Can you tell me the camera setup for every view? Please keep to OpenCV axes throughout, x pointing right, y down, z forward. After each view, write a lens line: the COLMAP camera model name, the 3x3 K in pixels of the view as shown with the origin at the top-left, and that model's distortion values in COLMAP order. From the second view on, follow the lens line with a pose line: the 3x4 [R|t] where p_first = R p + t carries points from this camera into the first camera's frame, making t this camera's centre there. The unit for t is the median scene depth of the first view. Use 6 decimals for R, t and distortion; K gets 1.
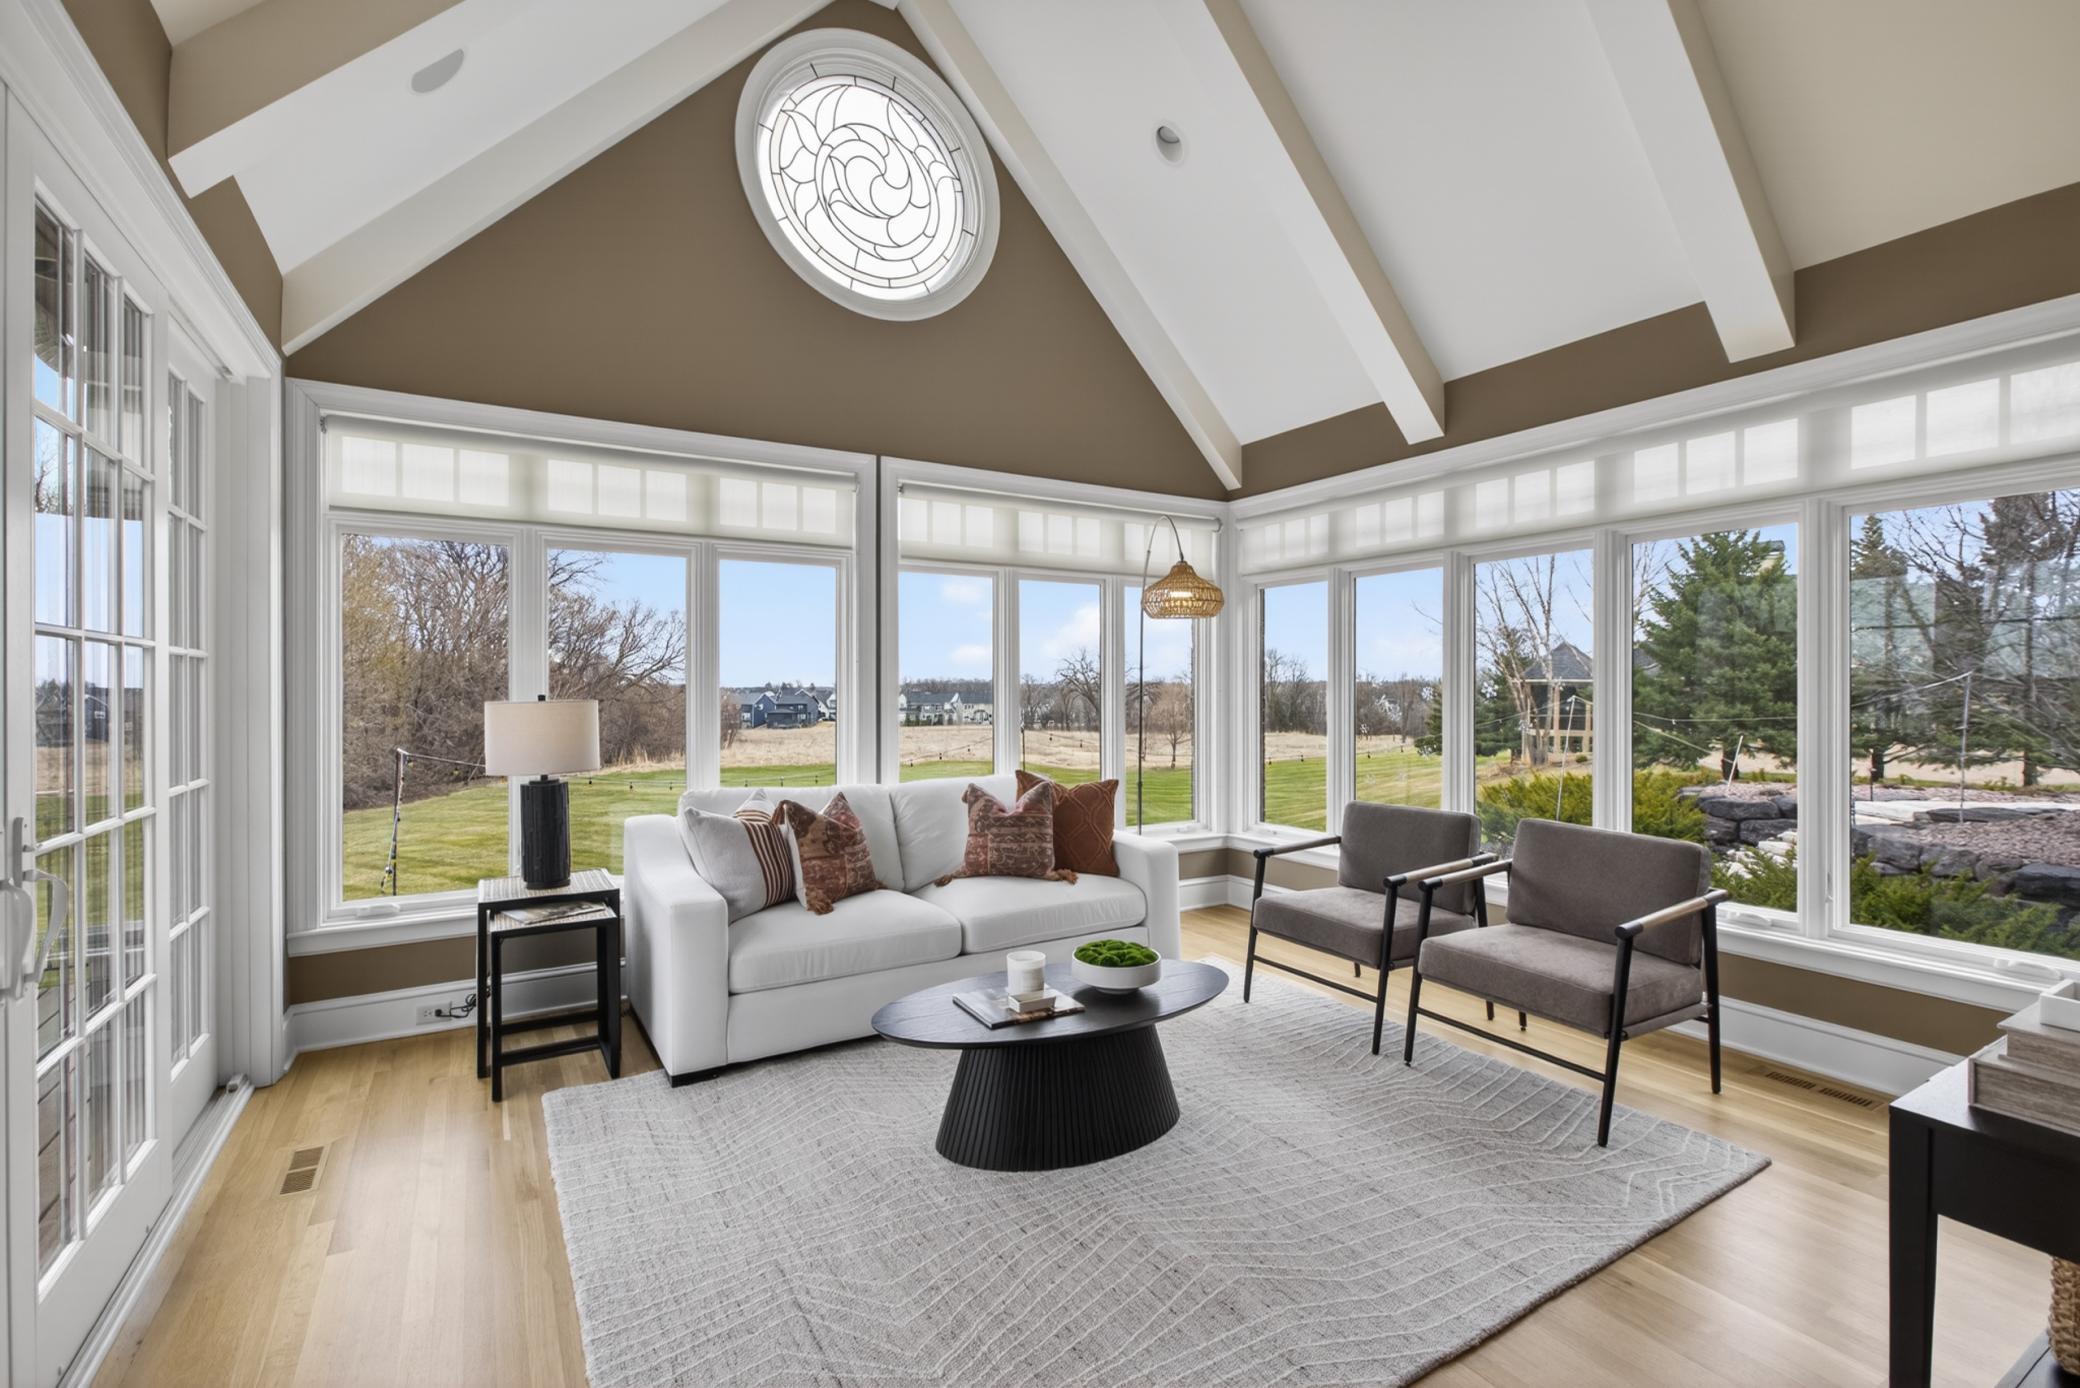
lens RADIAL K [[931.5, 0, 1042.8], [0, 931.5, 691.6], [0, 0, 1]] dist [0.001564, 0.000881]
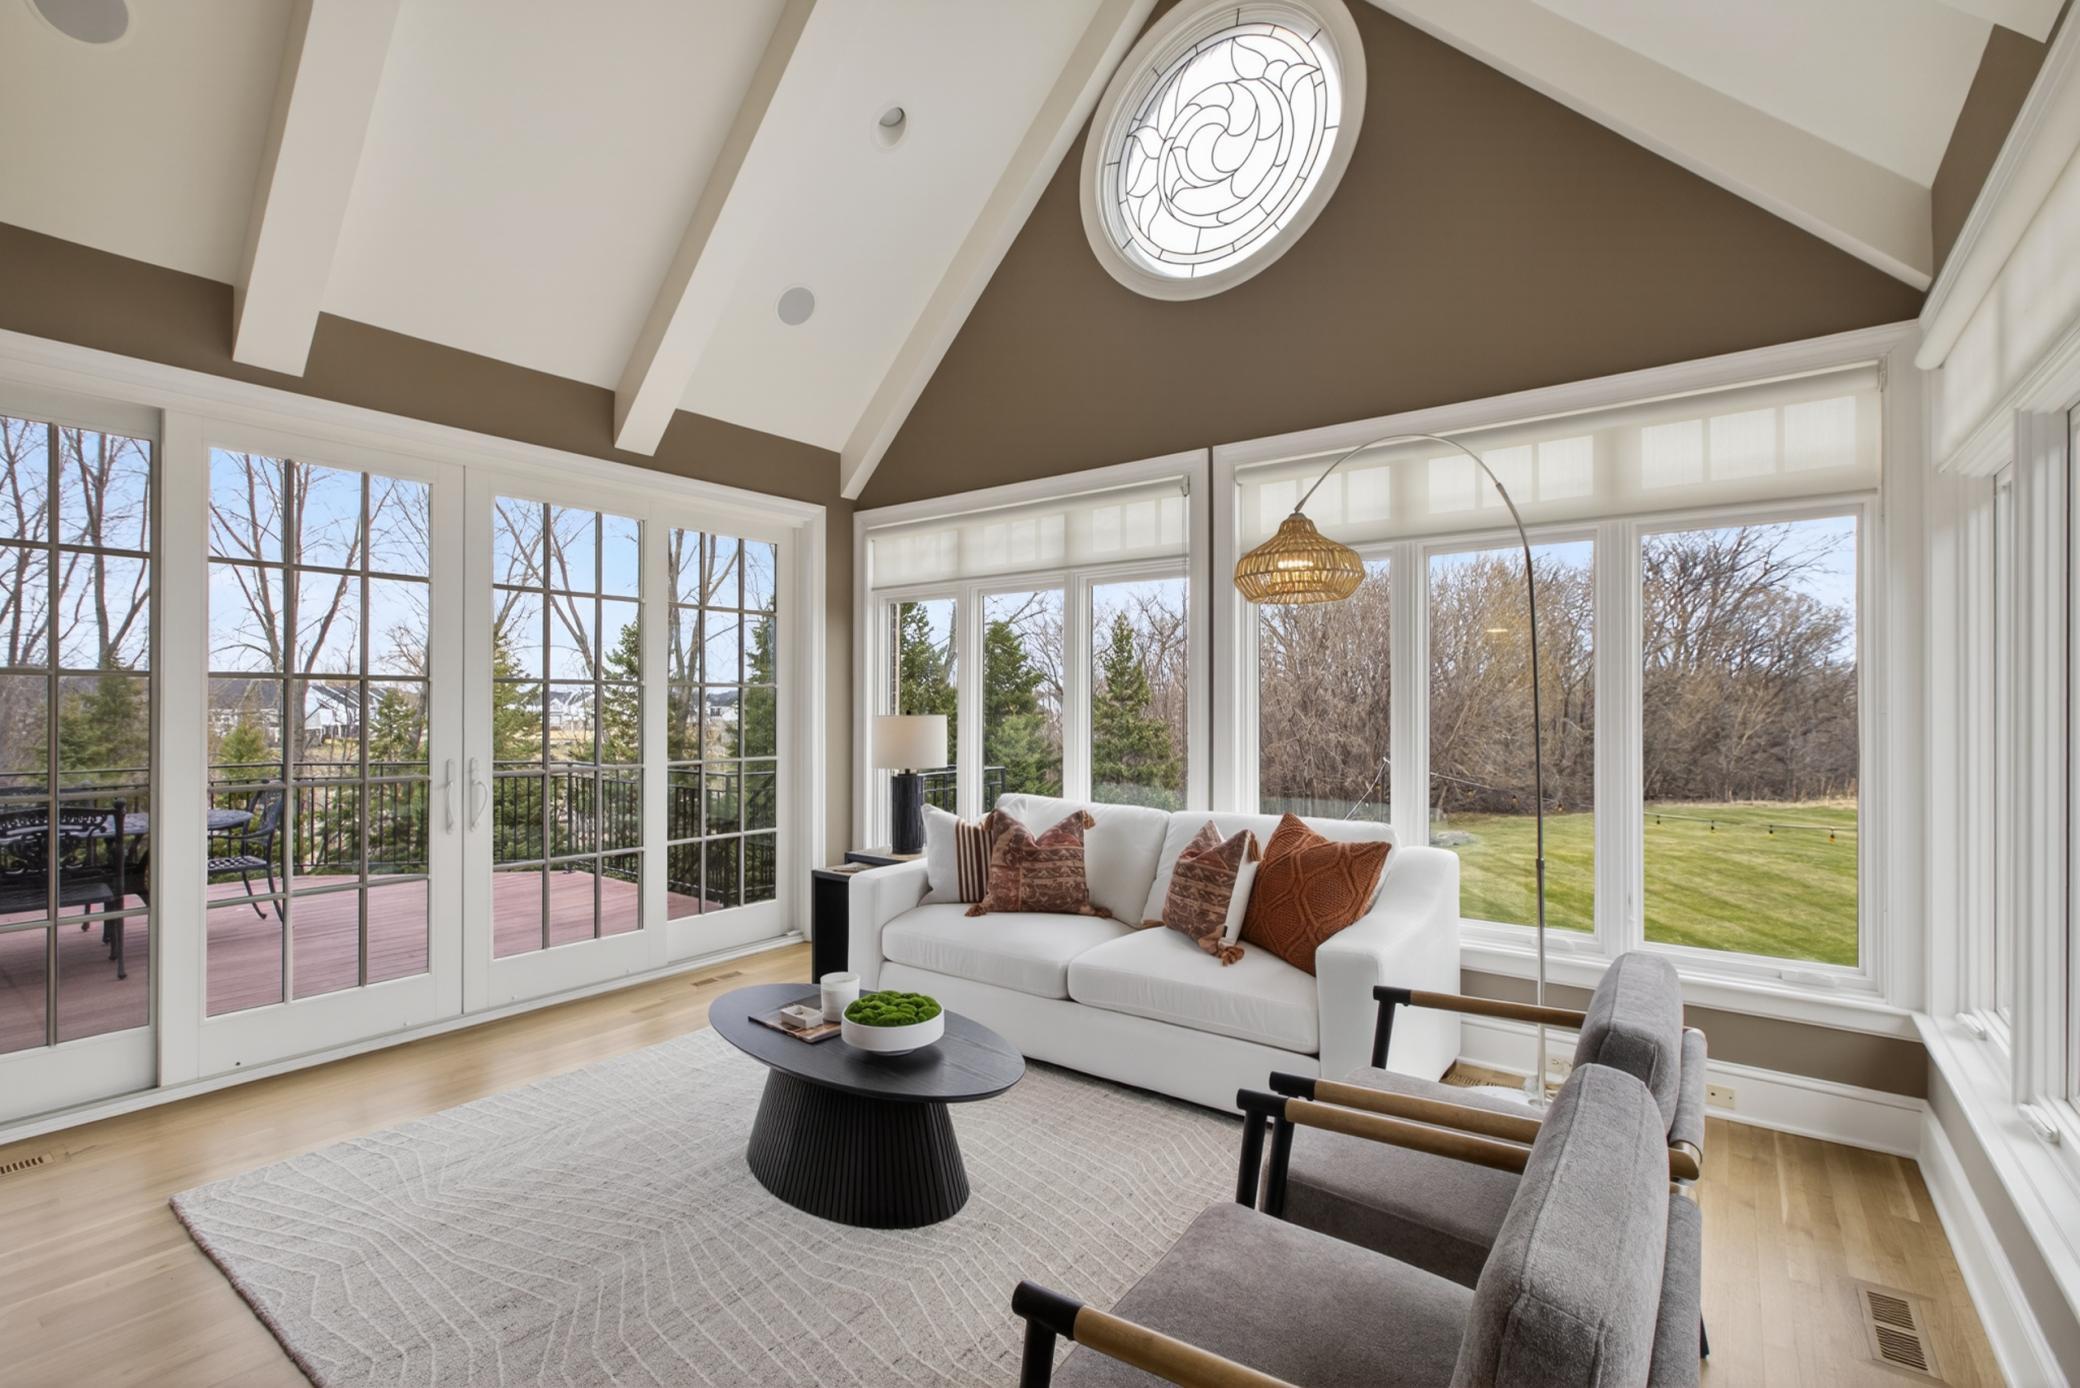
lens RADIAL K [[931.5, 0, 1024.6], [0, 931.5, 701.2], [0, 0, 1]] dist [0.001564, 0.000881]
pose [[0.373220, -0.002758, -0.927739, 0.659708], [-0.003024, 0.999987, -0.004189, -0.003811], [0.927738, 0.004369, 0.373206, 0.555599]]
